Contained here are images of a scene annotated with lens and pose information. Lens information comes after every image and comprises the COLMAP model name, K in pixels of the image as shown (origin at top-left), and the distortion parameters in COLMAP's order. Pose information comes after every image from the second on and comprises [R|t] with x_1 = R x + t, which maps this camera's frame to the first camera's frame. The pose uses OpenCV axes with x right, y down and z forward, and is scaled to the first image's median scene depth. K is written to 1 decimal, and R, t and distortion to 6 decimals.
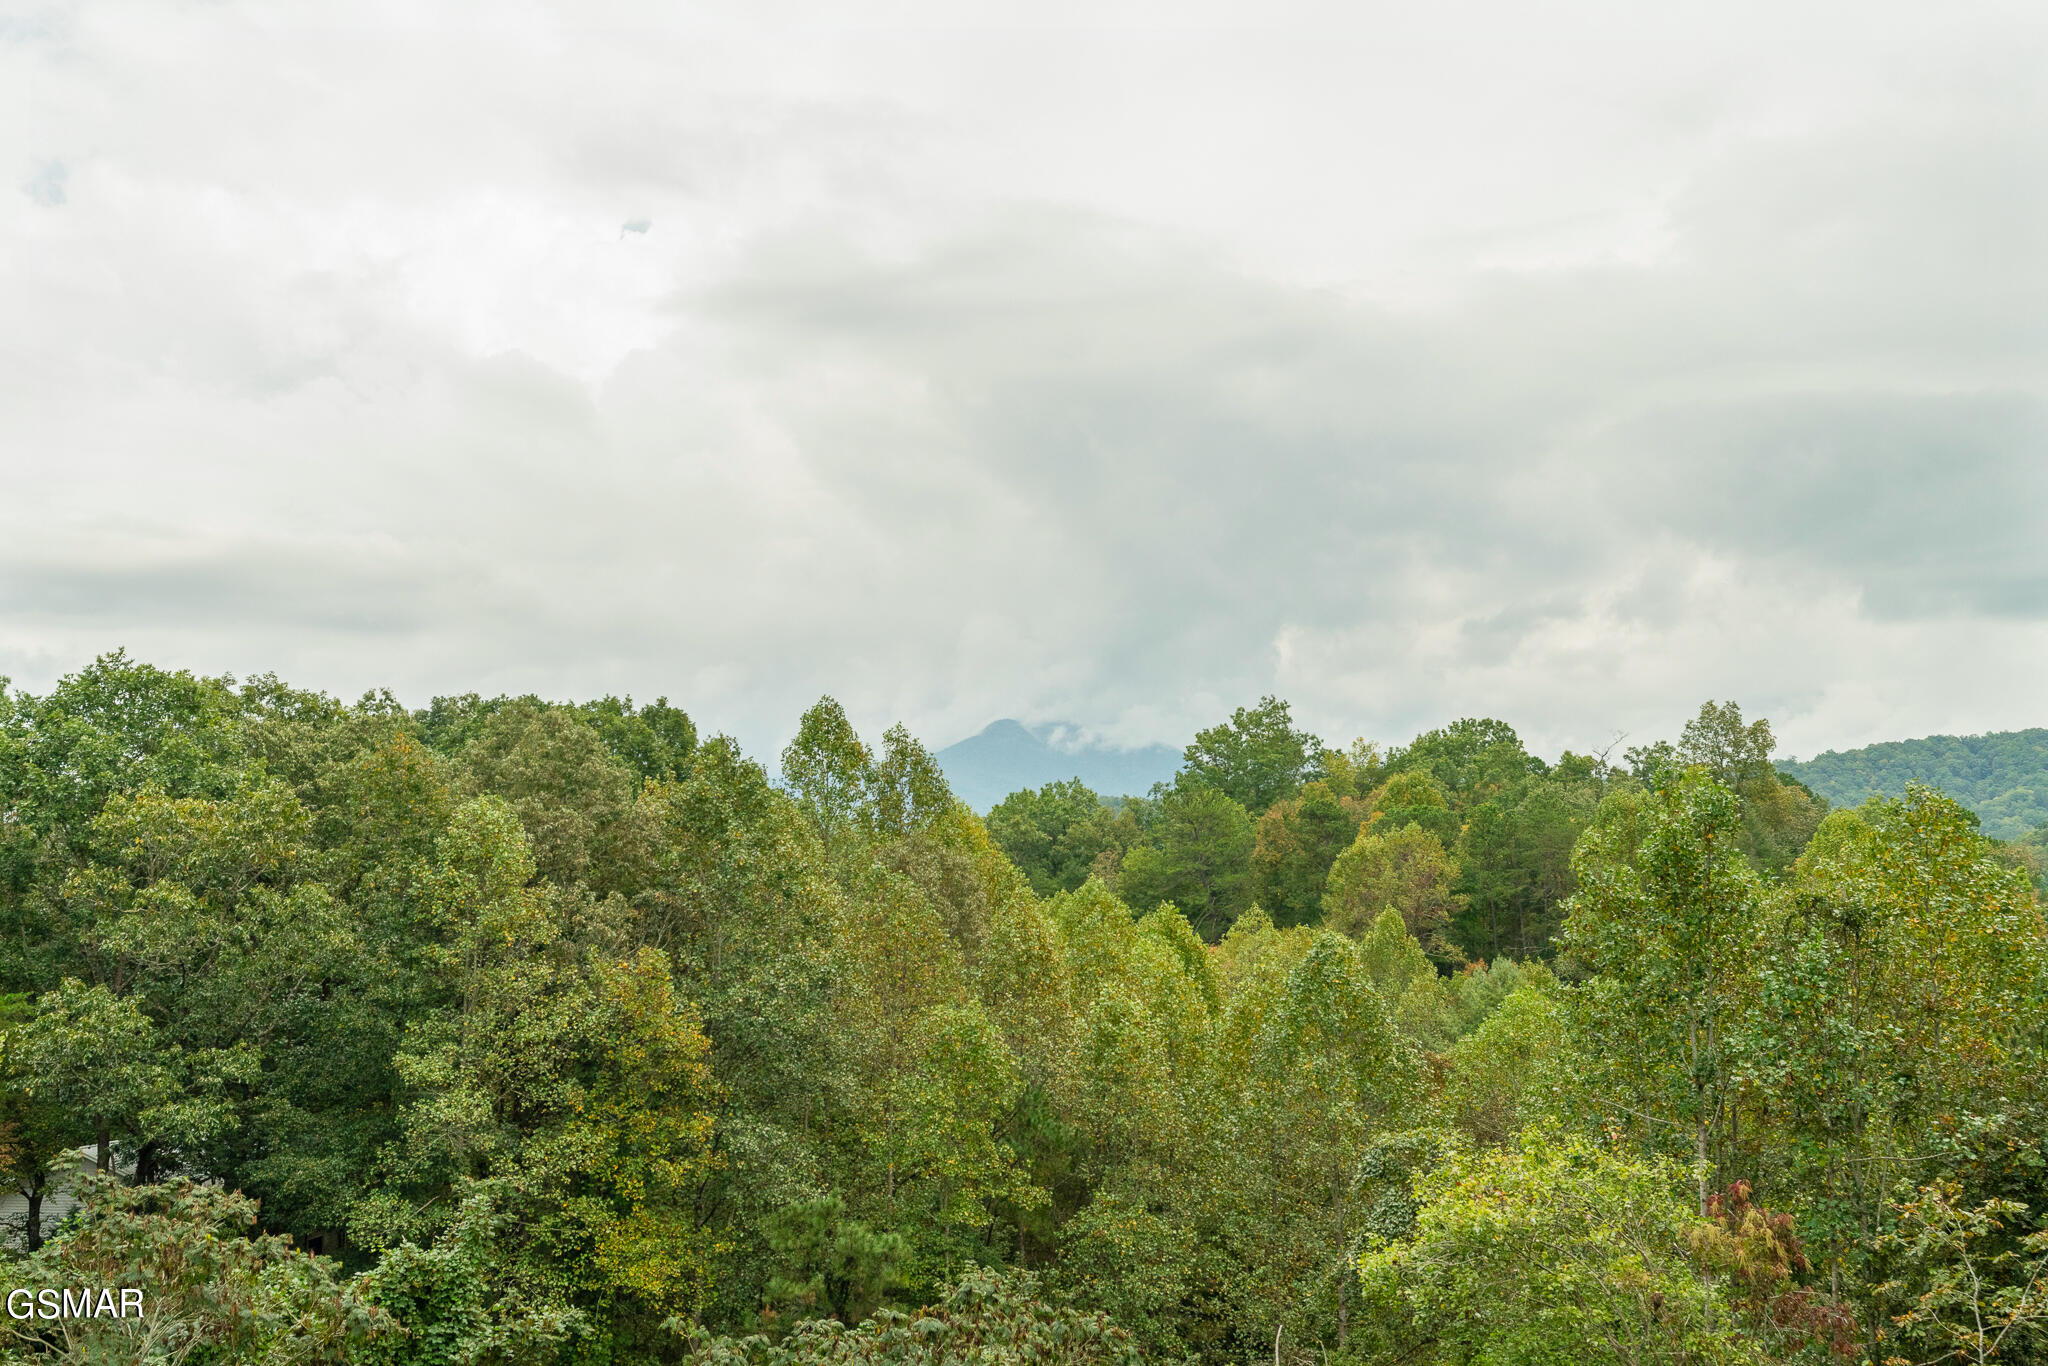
lens RADIAL K [[2003.0, 0, 1022.2], [0, 2003.0, 696.9], [0, 0, 1]] dist [0.024432, 0.000000]
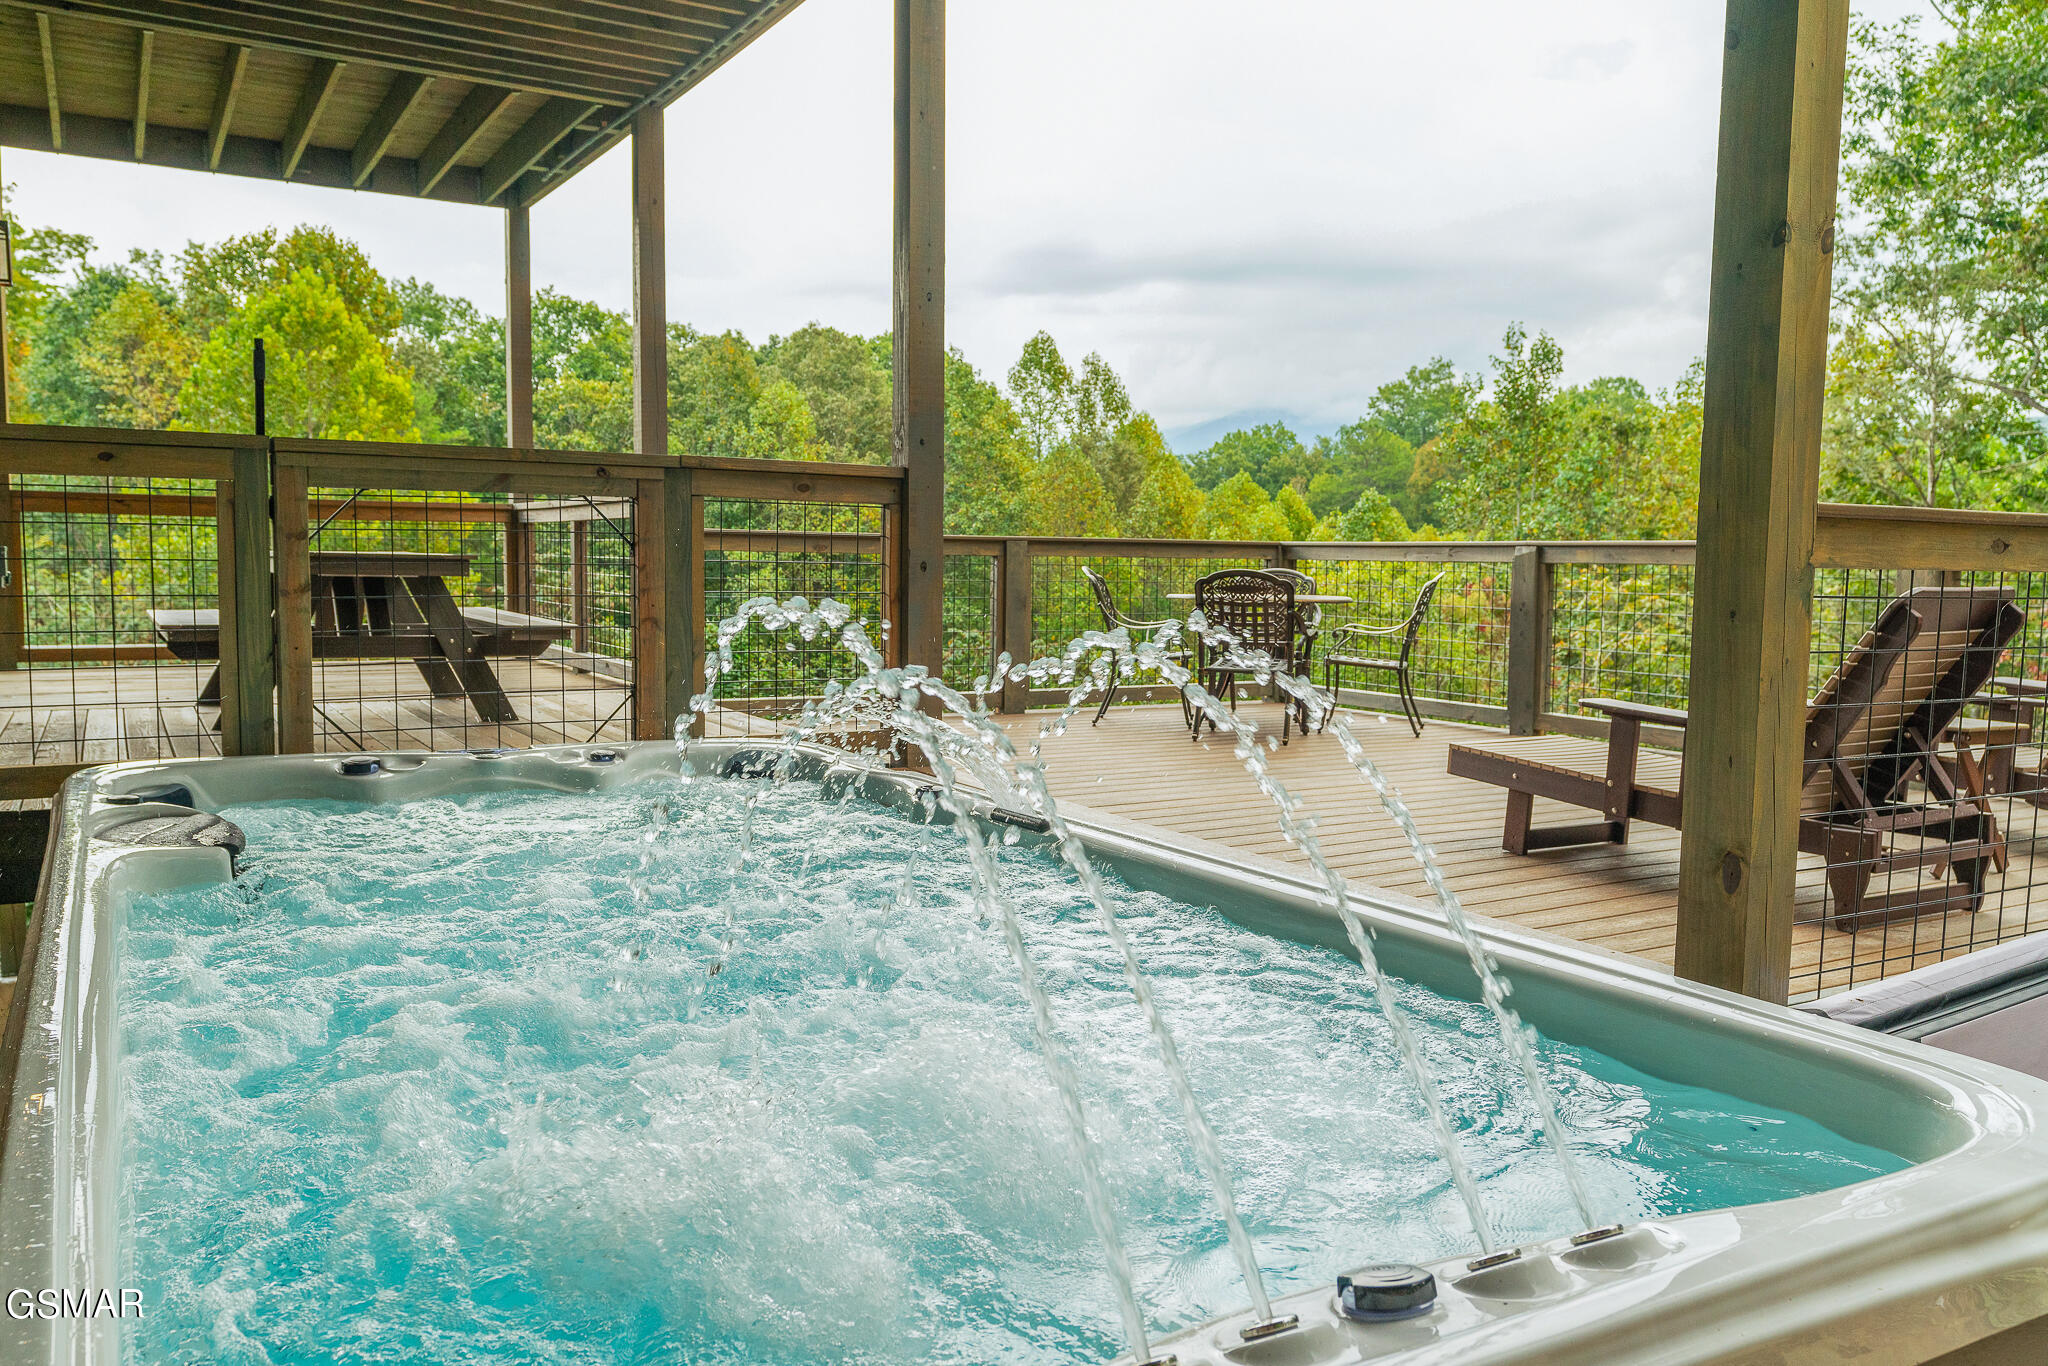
lens RADIAL K [[1575.8, 0, 1023.3], [0, 1575.8, 688.1], [0, 0, 1]] dist [0.006961, 0.003485]
pose [[0.987523, 0.033919, -0.153776, 0.086037], [-0.003288, 0.980754, 0.195218, 0.038376], [0.157438, -0.192277, 0.968629, -0.131874]]
